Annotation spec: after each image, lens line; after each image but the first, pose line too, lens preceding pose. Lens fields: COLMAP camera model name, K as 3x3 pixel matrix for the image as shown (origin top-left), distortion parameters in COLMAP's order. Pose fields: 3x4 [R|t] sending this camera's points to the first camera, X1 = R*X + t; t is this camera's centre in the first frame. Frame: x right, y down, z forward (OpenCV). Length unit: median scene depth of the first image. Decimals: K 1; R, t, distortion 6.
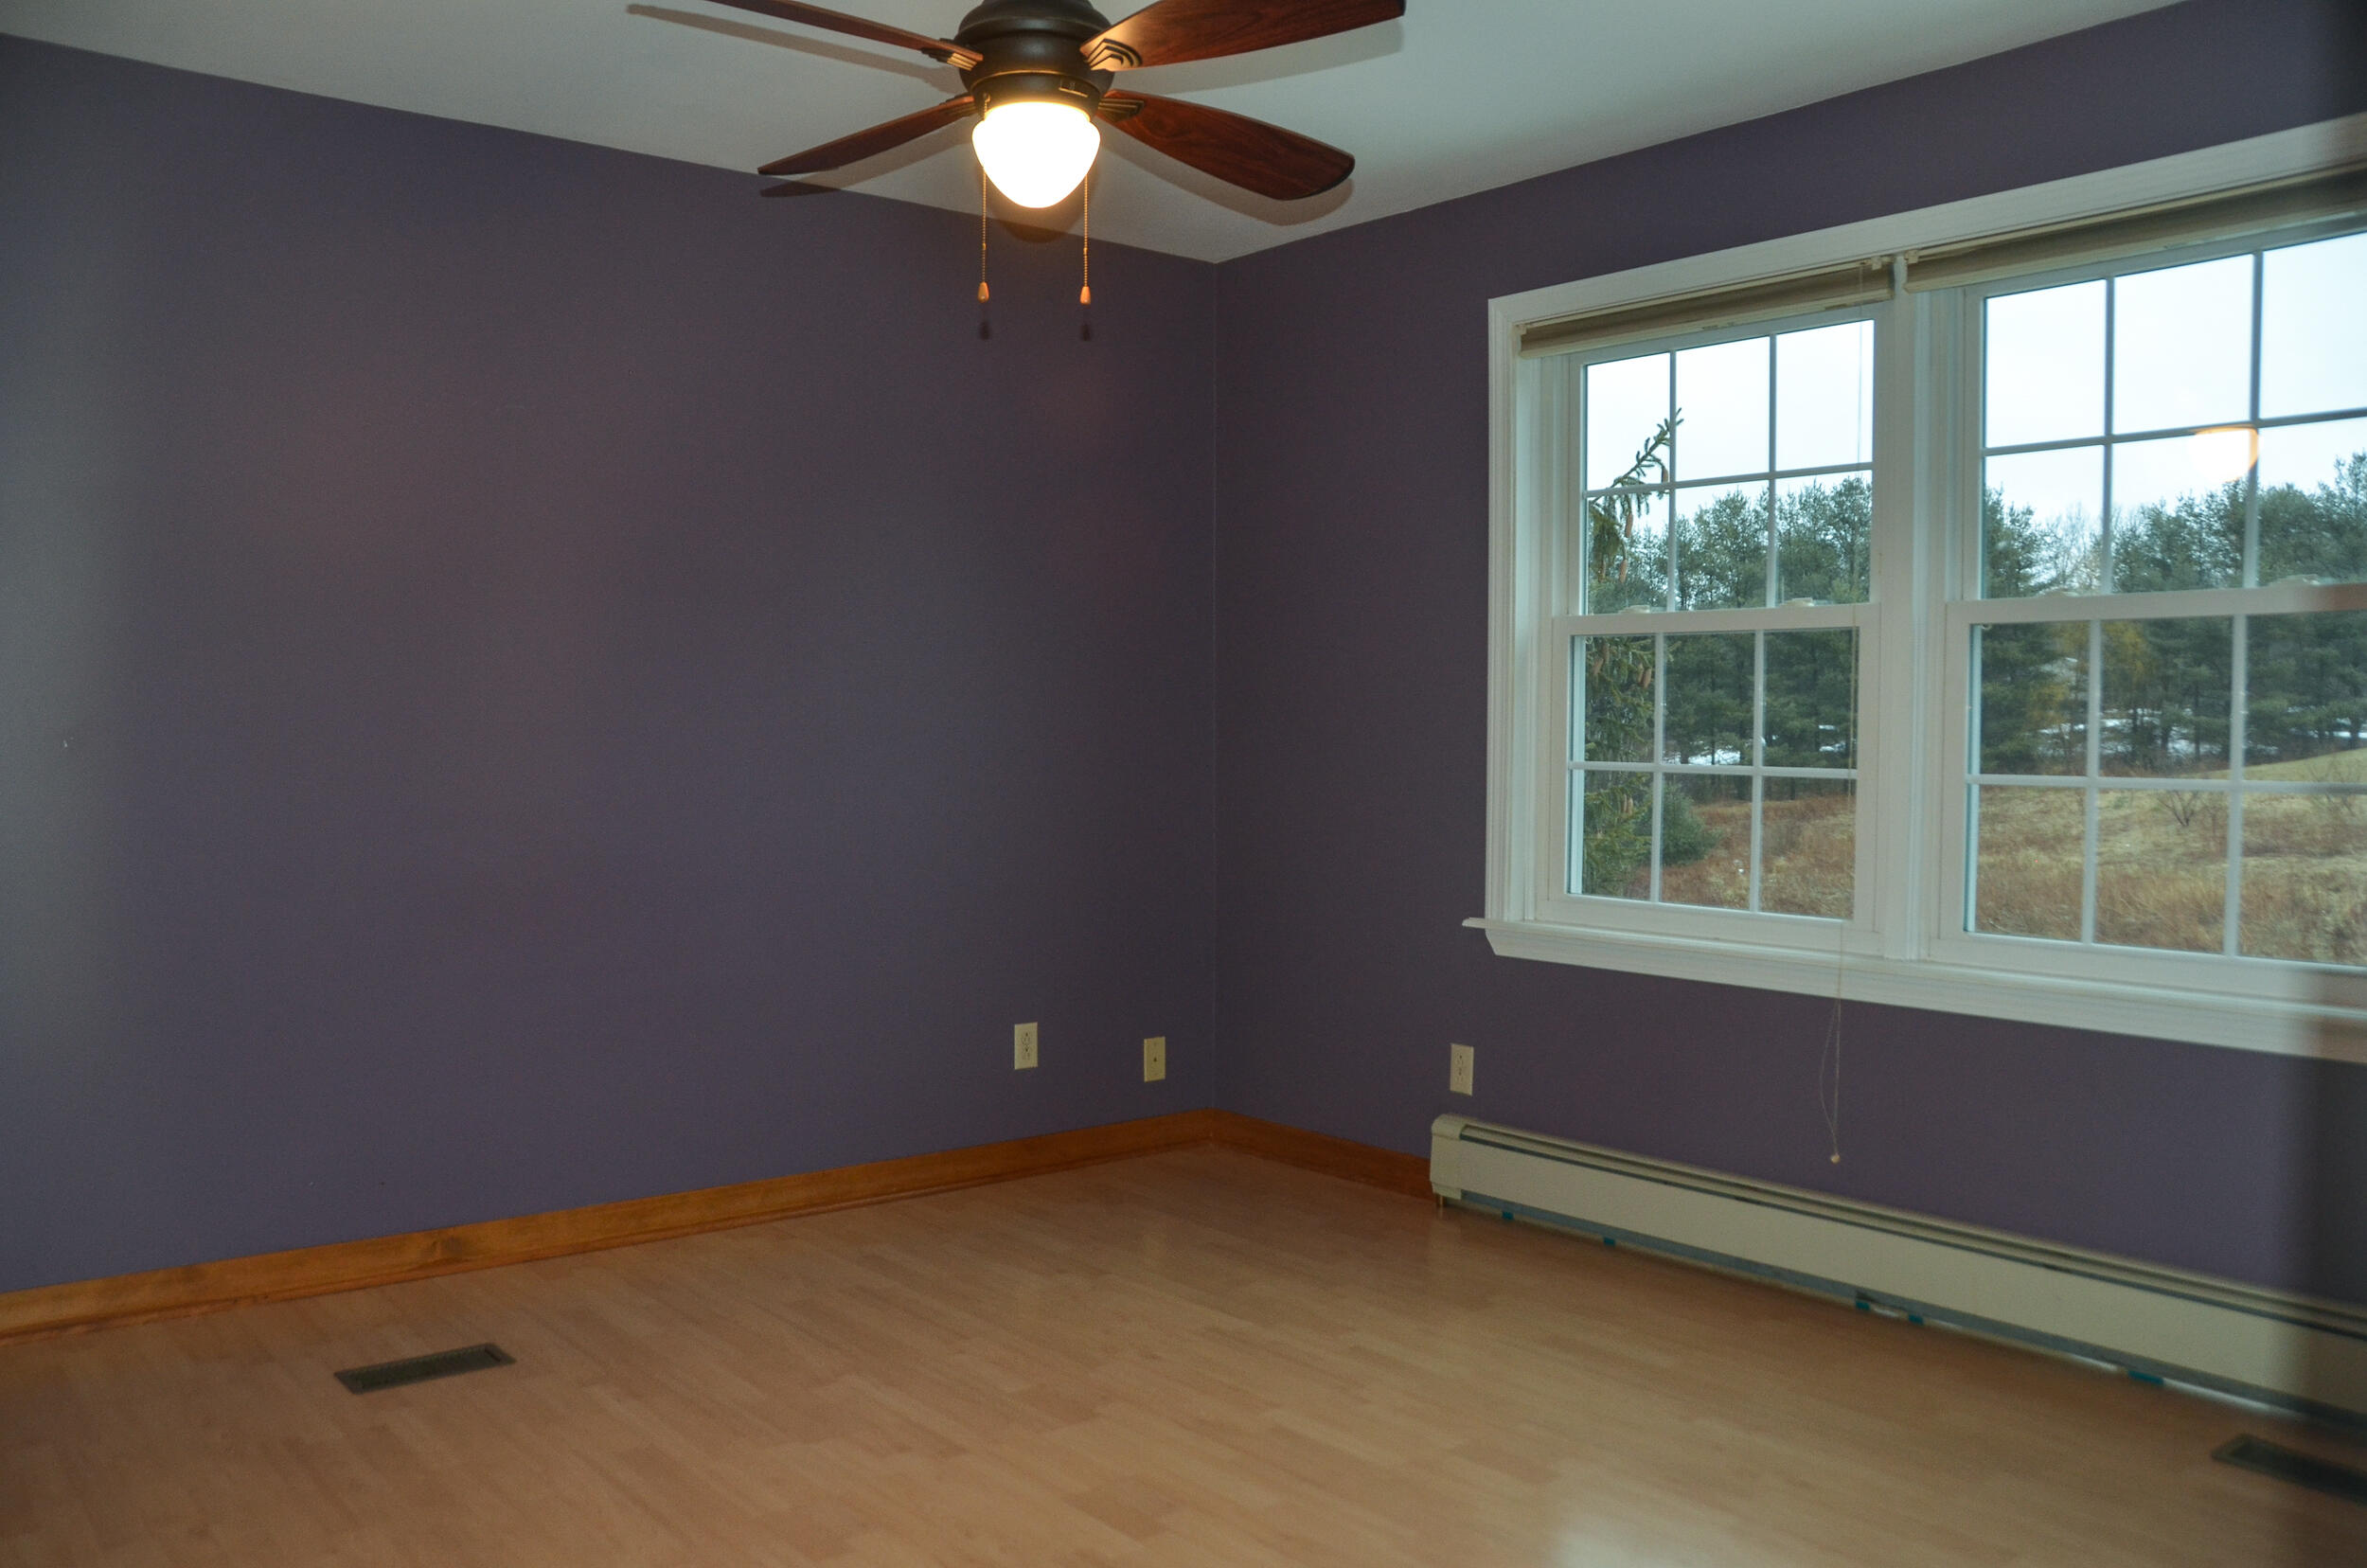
lens RADIAL K [[1941.0, 0, 1183.5], [0, 1941.0, 784.0], [0, 0, 1]] dist [-0.149355, 0.136561]
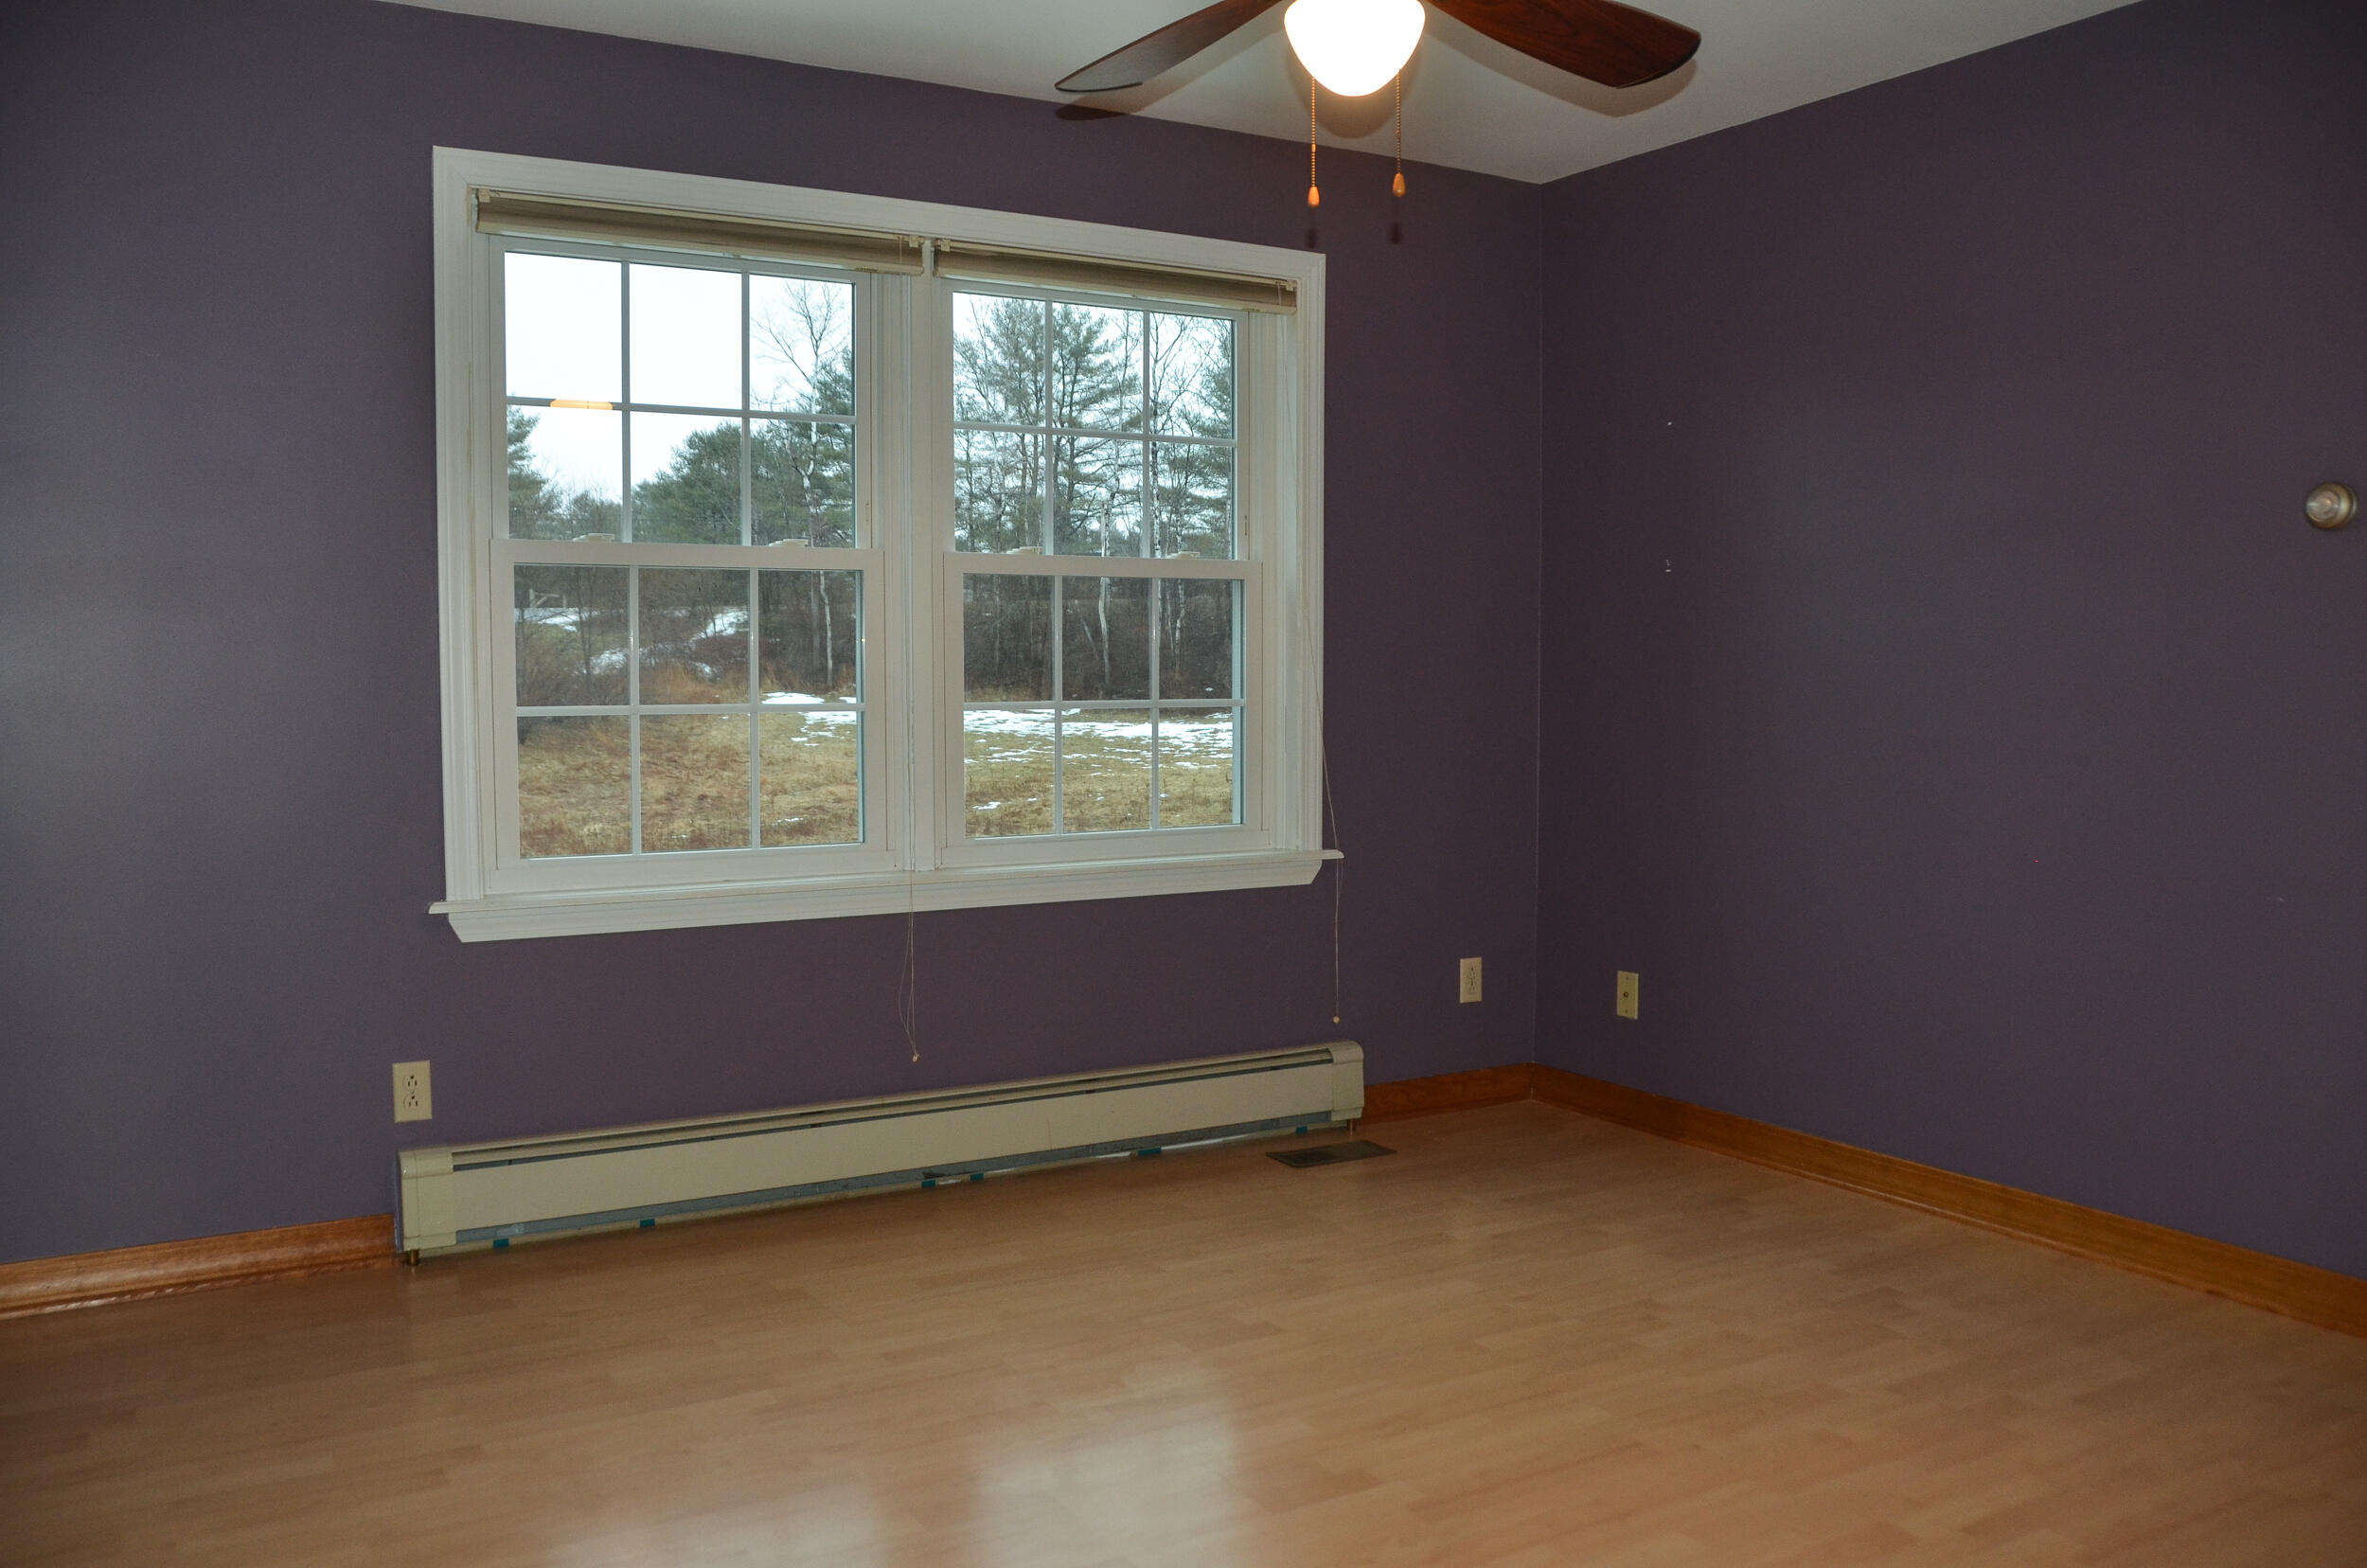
lens RADIAL K [[1872.4, 0, 1167.2], [0, 1872.4, 803.3], [0, 0, 1]] dist [-0.156954, 0.124033]
pose [[0.145524, -0.069284, 0.986926, -0.641906], [0.041572, 0.997092, 0.063868, -0.010462], [-0.988481, 0.031735, 0.147981, 0.652600]]
